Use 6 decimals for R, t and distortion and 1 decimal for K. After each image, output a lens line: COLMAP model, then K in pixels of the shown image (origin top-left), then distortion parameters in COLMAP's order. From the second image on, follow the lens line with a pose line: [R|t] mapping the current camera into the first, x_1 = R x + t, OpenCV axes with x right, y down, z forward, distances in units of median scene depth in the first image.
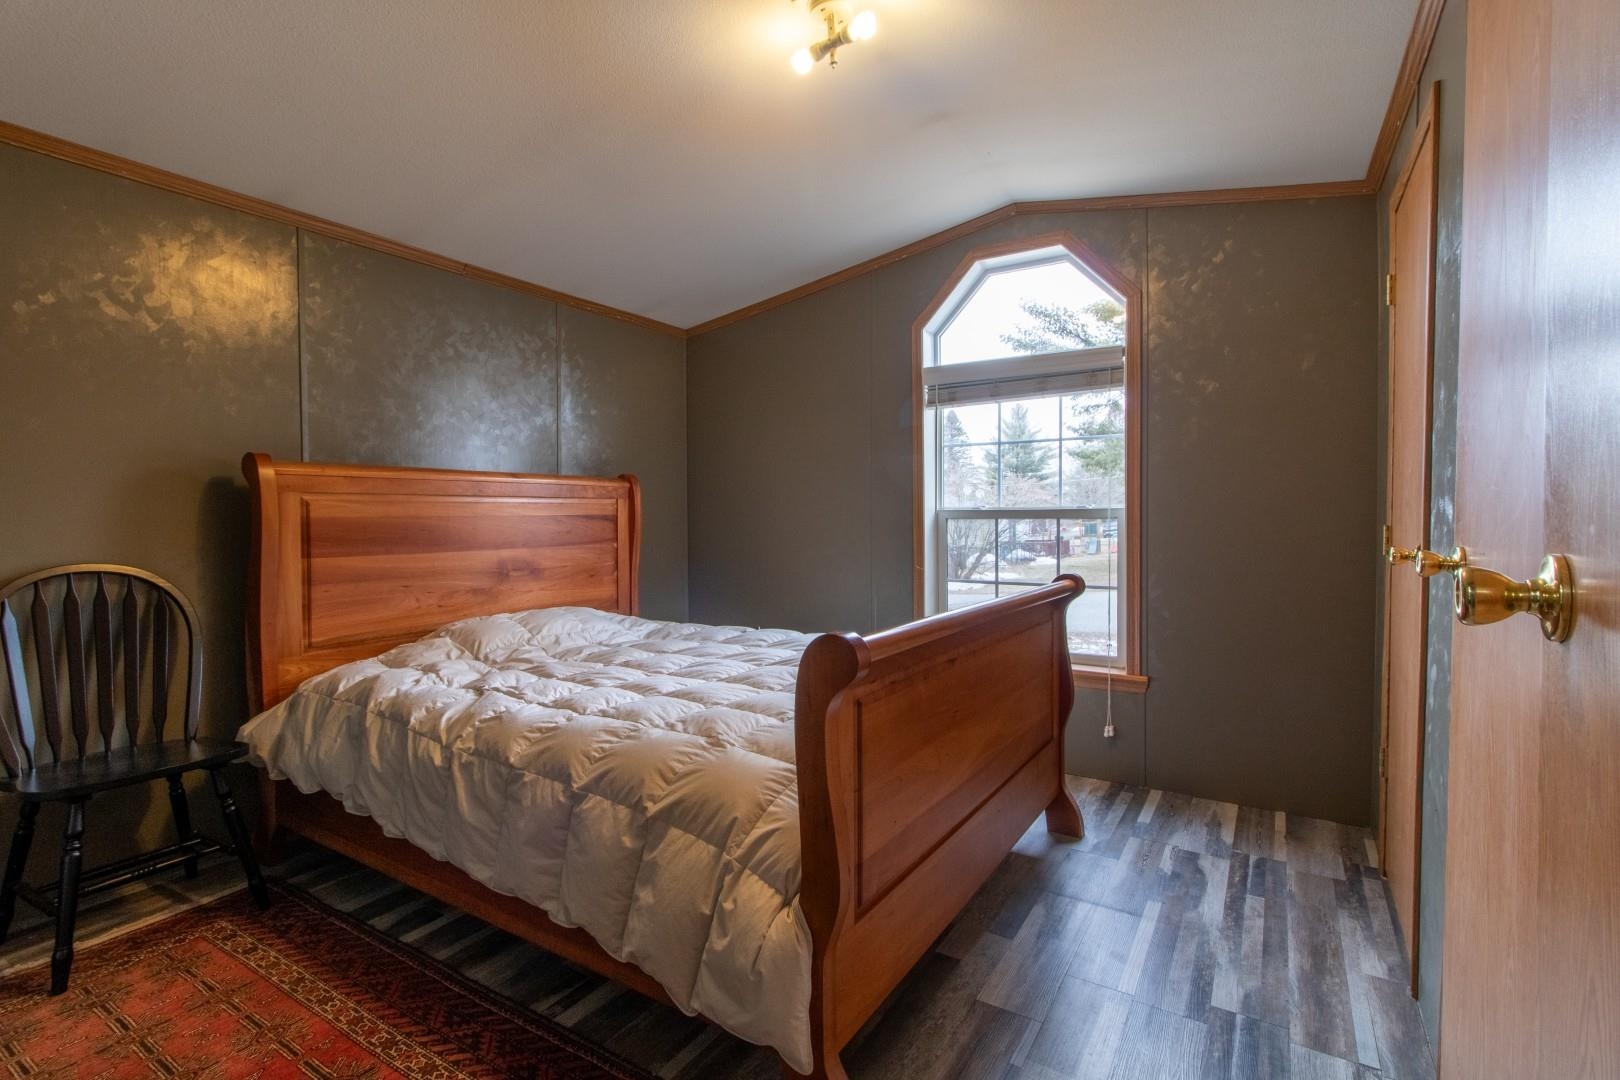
lens RADIAL K [[748.0, 0, 815.1], [0, 748.0, 533.1], [0, 0, 1]] dist [0.006192, -0.000605]
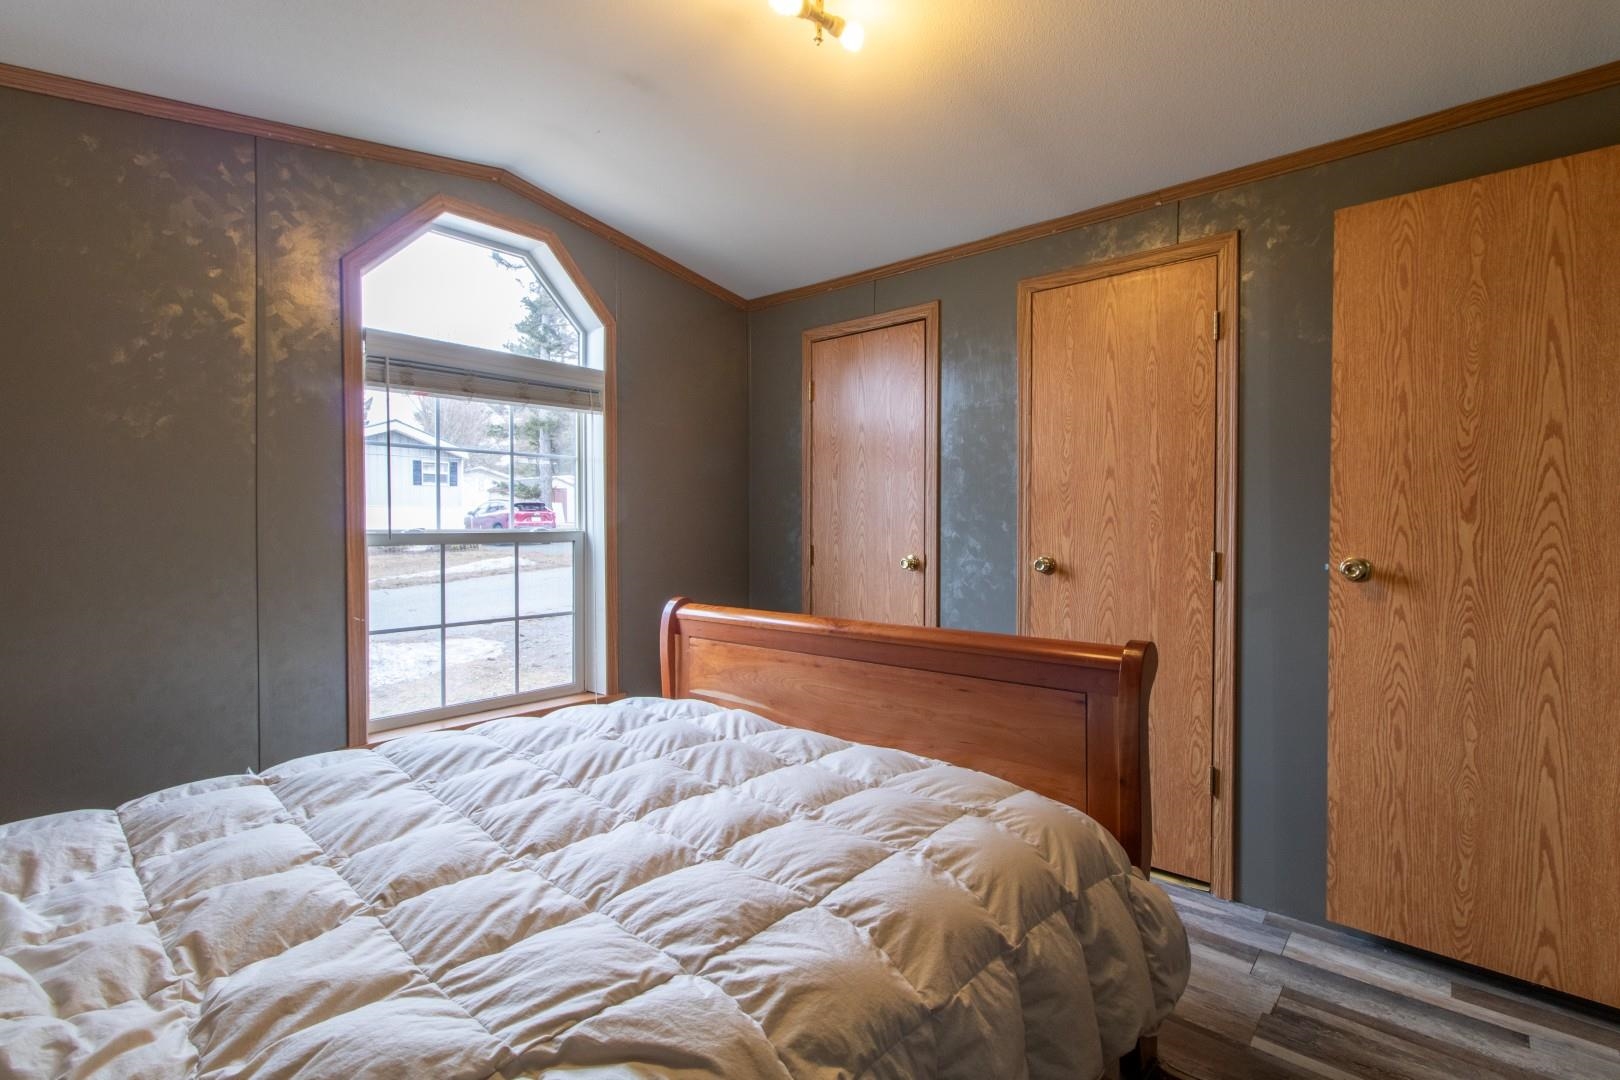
lens RADIAL K [[748.0, 0, 814.2], [0, 748.0, 535.1], [0, 0, 1]] dist [0.006192, -0.000605]
pose [[0.148037, -0.013682, 0.988887, -0.857371], [0.021171, 0.999719, 0.010663, -0.049909], [-0.988755, 0.019358, 0.148285, 0.878748]]
